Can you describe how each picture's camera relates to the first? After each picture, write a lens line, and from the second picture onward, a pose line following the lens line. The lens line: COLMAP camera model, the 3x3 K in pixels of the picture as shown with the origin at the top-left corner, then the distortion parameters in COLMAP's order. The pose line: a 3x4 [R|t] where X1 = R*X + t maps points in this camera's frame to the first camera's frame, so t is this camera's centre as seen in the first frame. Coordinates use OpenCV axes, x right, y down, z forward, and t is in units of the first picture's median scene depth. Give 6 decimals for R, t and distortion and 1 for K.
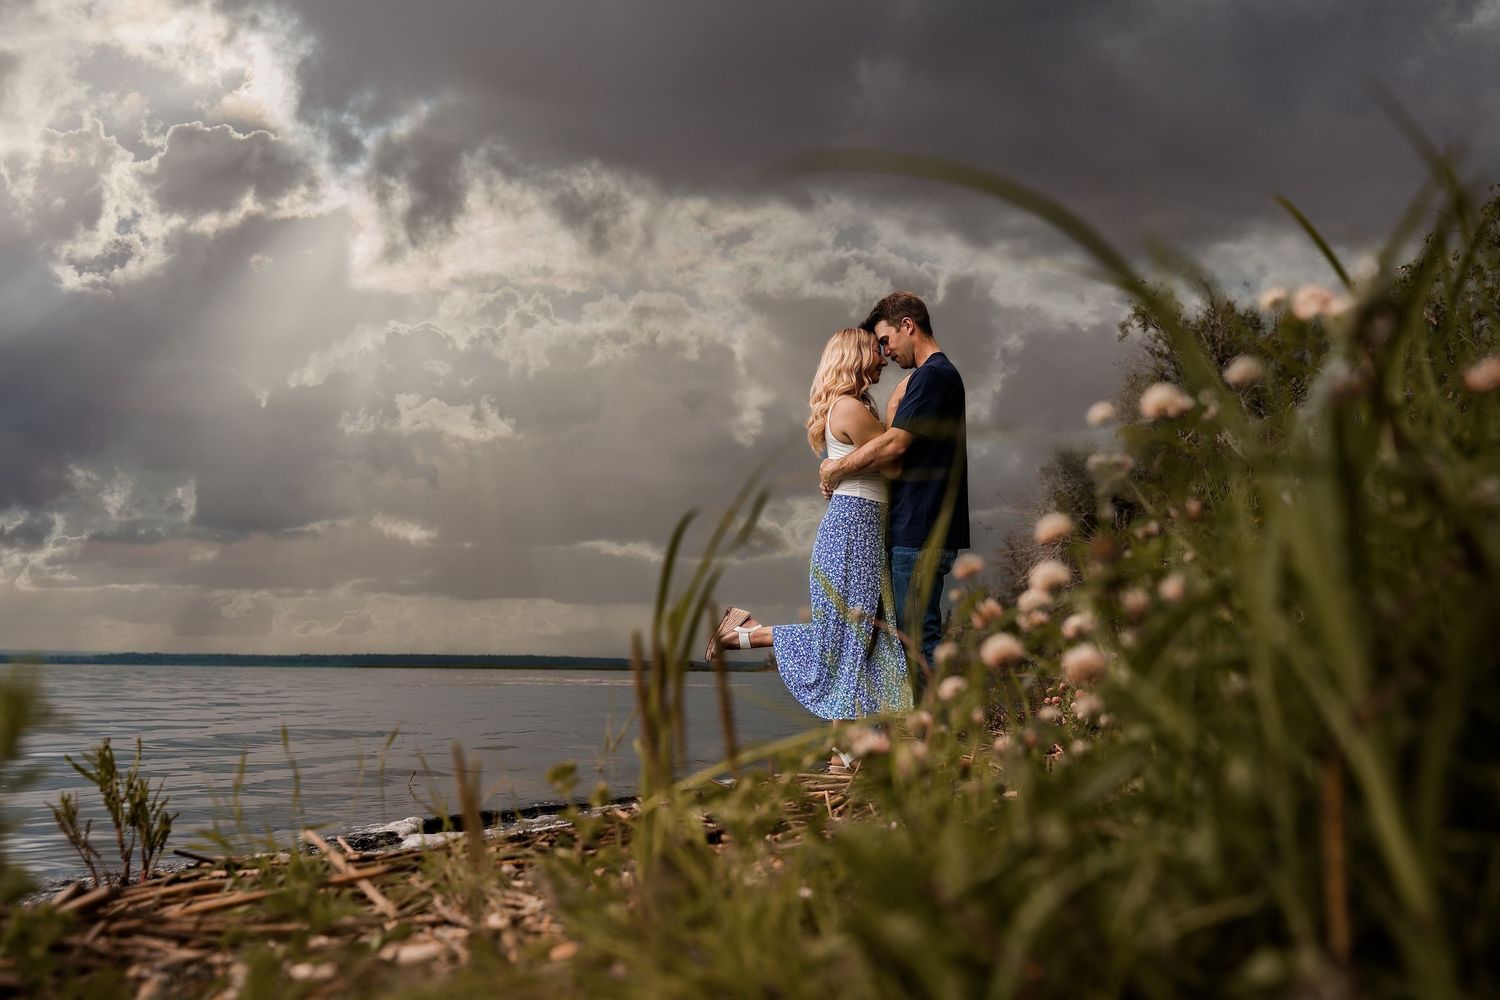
lens RADIAL K [[1661.7, 0, 751.8], [0, 1661.7, 503.4], [0, 0, 1]] dist [-0.026504, 0.000000]
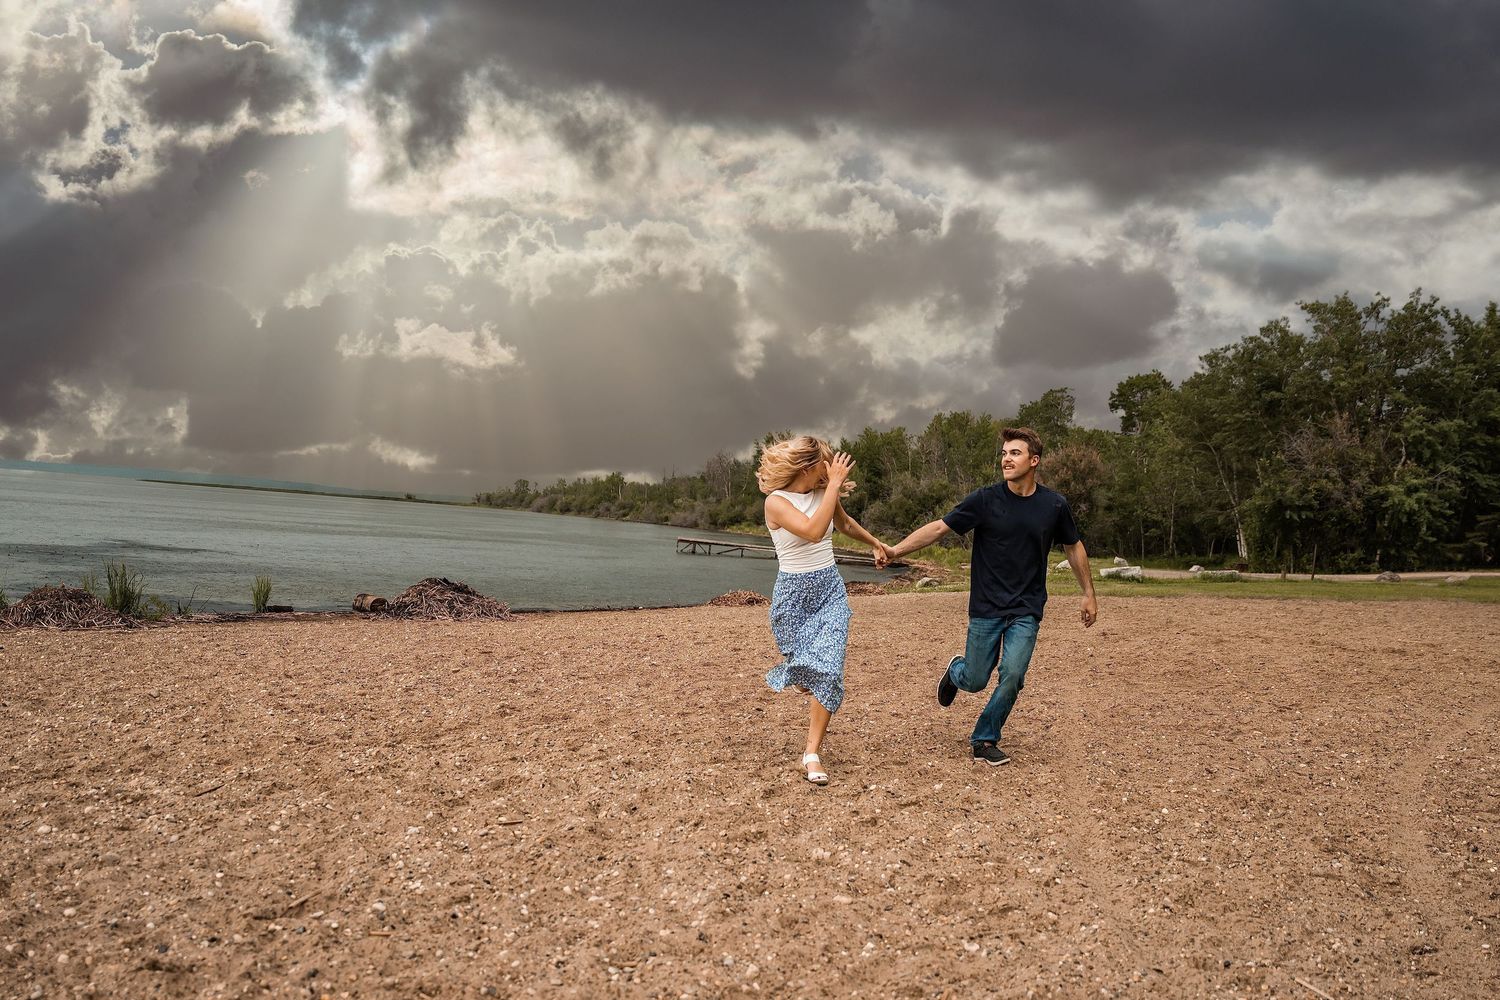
lens RADIAL K [[1199.9, 0, 746.1], [0, 1199.9, 495.2], [0, 0, 1]] dist [0.007941, 0.001633]
pose [[0.999873, 0.015787, -0.002088, -0.001504], [-0.015778, 0.999867, 0.004100, 0.033932], [0.002153, -0.004066, 0.999989, 0.282733]]
